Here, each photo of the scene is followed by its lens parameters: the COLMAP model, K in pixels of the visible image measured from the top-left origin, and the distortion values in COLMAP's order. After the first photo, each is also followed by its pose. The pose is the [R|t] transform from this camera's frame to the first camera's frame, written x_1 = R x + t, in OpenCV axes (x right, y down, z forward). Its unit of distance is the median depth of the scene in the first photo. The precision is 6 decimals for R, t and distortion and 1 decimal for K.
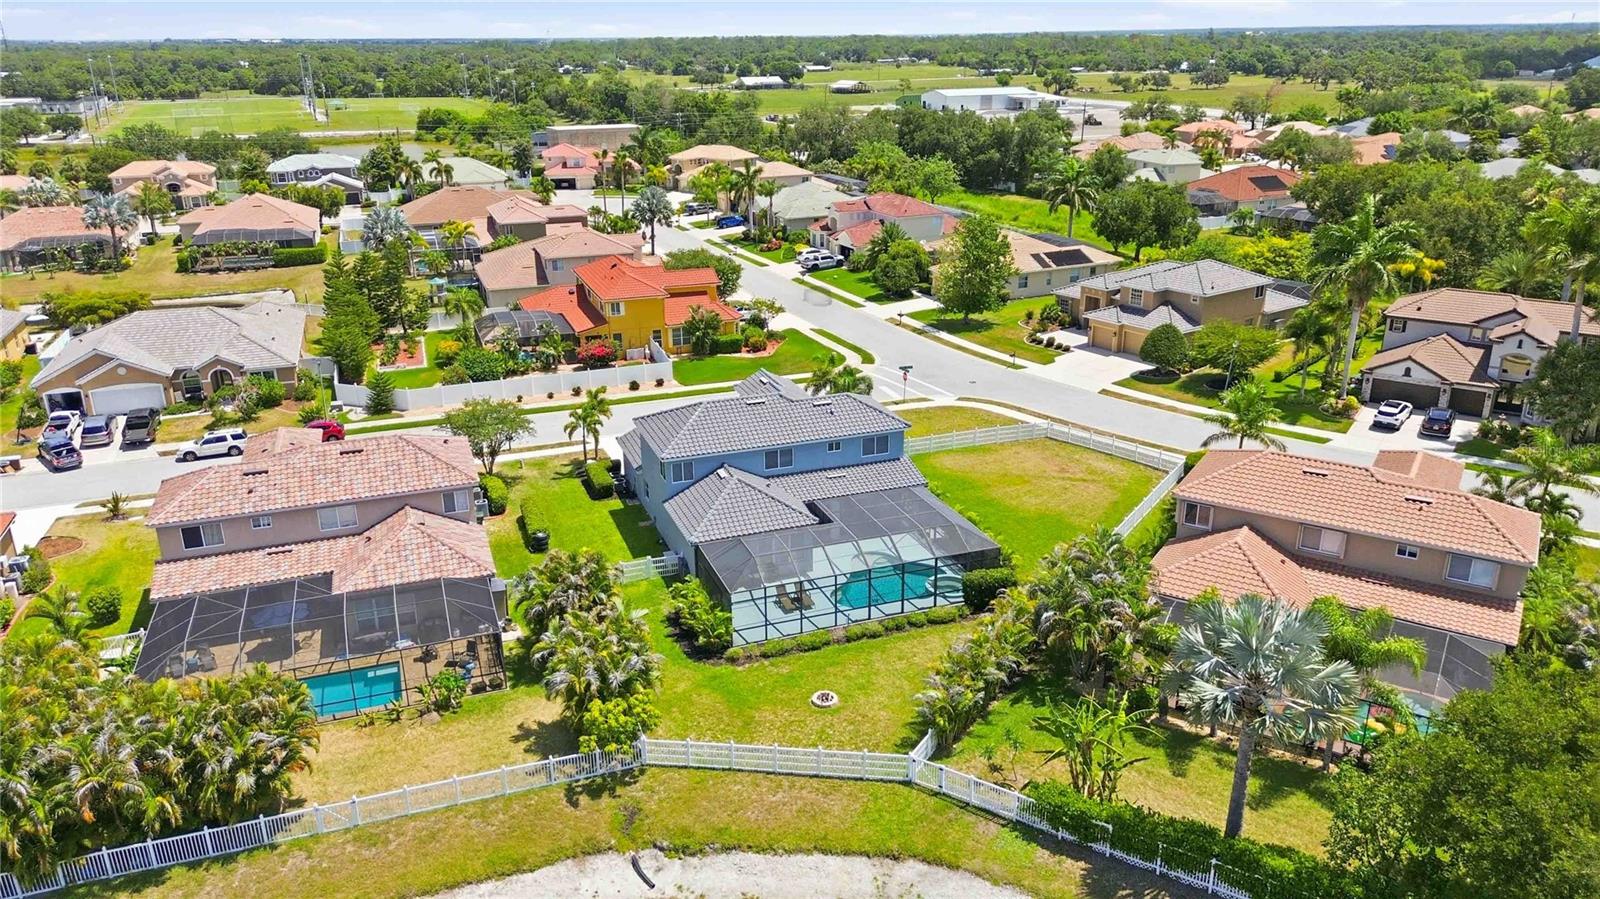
lens RADIAL K [[1139.2, 0, 794.9], [0, 1139.2, 448.3], [0, 0, 1]] dist [0.075346, -0.078661]
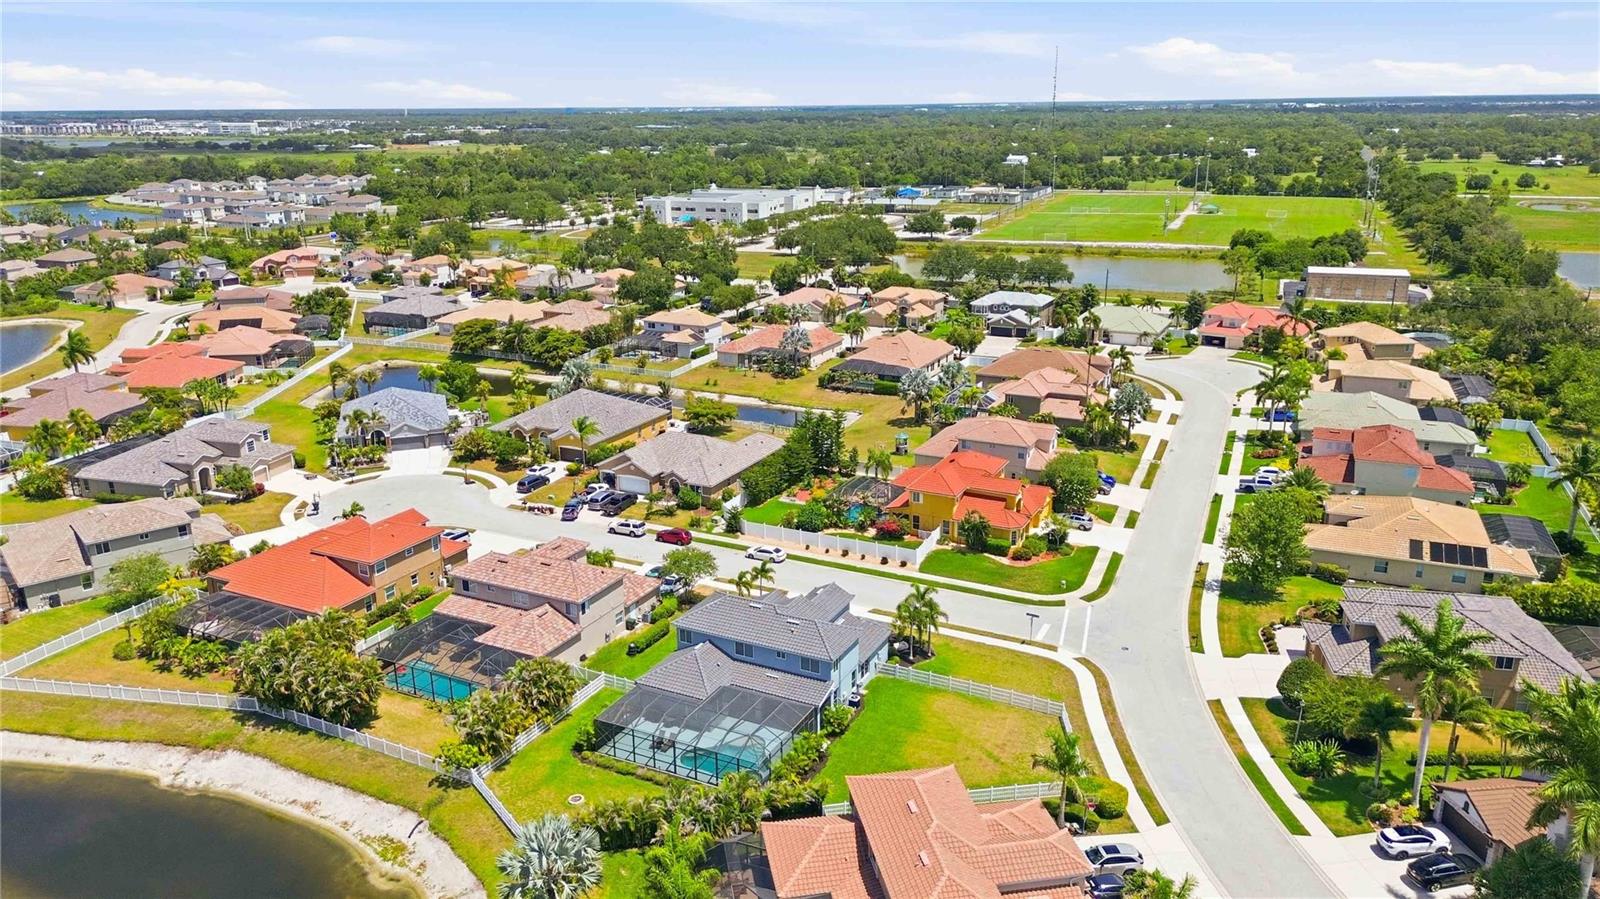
lens RADIAL K [[1139.2, 0, 794.9], [0, 1139.2, 448.3], [0, 0, 1]] dist [0.075346, -0.078661]
pose [[0.677760, 0.215857, -0.702885, 0.757232], [-0.246122, 0.967395, 0.059765, -0.260082], [0.692868, 0.132489, 0.708788, -0.007948]]
